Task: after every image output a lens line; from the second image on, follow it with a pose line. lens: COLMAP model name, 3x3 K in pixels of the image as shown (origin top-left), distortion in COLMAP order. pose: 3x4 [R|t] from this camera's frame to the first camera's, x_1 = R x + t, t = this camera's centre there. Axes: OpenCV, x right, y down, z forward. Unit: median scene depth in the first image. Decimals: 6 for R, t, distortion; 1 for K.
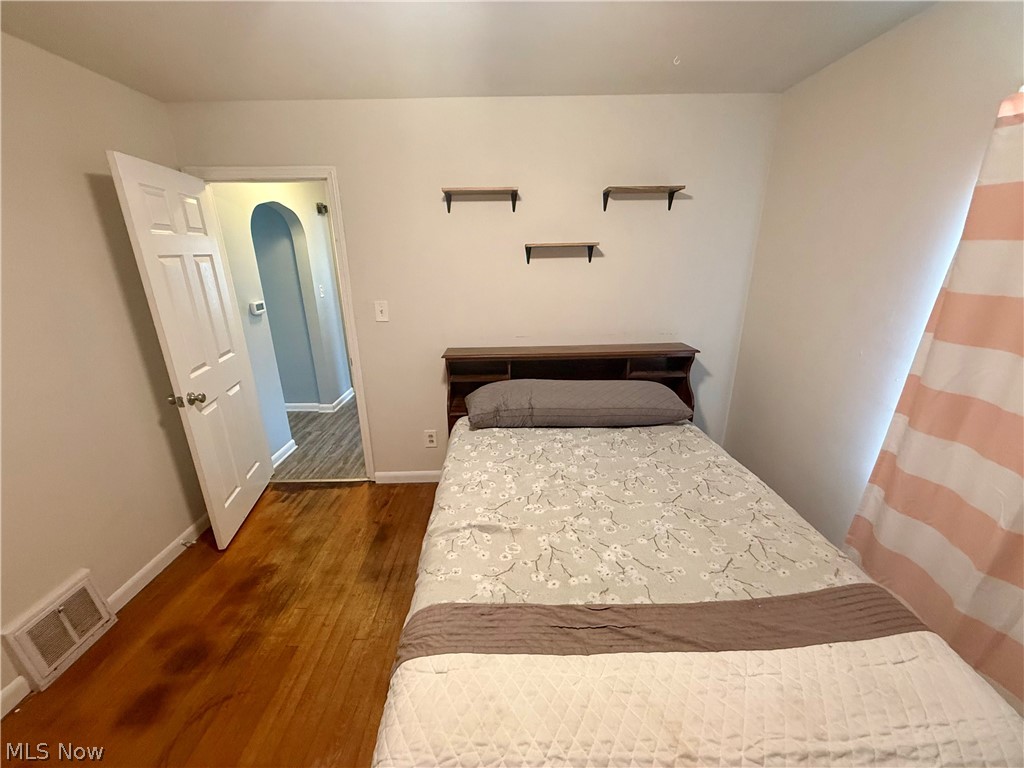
lens RADIAL K [[408.4, 0, 510.6], [0, 408.4, 384.3], [0, 0, 1]] dist [-0.000710, 0.000256]
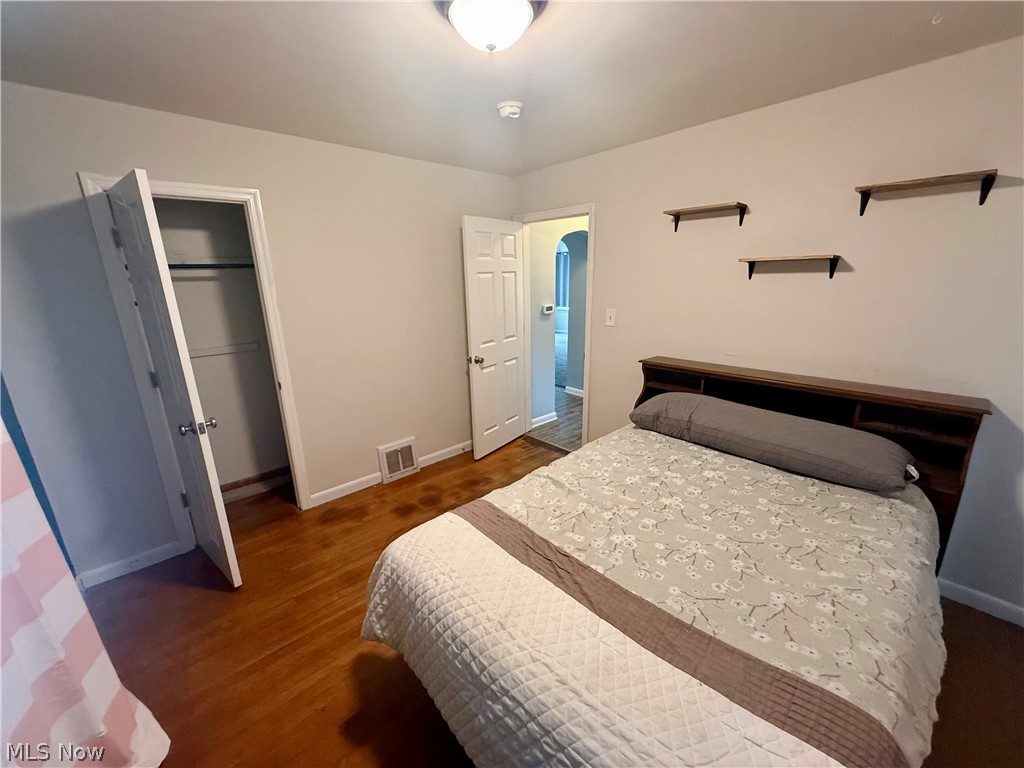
lens RADIAL K [[408.4, 0, 510.5], [0, 408.4, 385.8], [0, 0, 1]] dist [-0.000710, 0.000256]
pose [[0.669271, 0.196036, -0.716691, 0.460793], [-0.216337, 0.974190, 0.064446, 0.002267], [0.710826, 0.111915, 0.694407, -0.019368]]
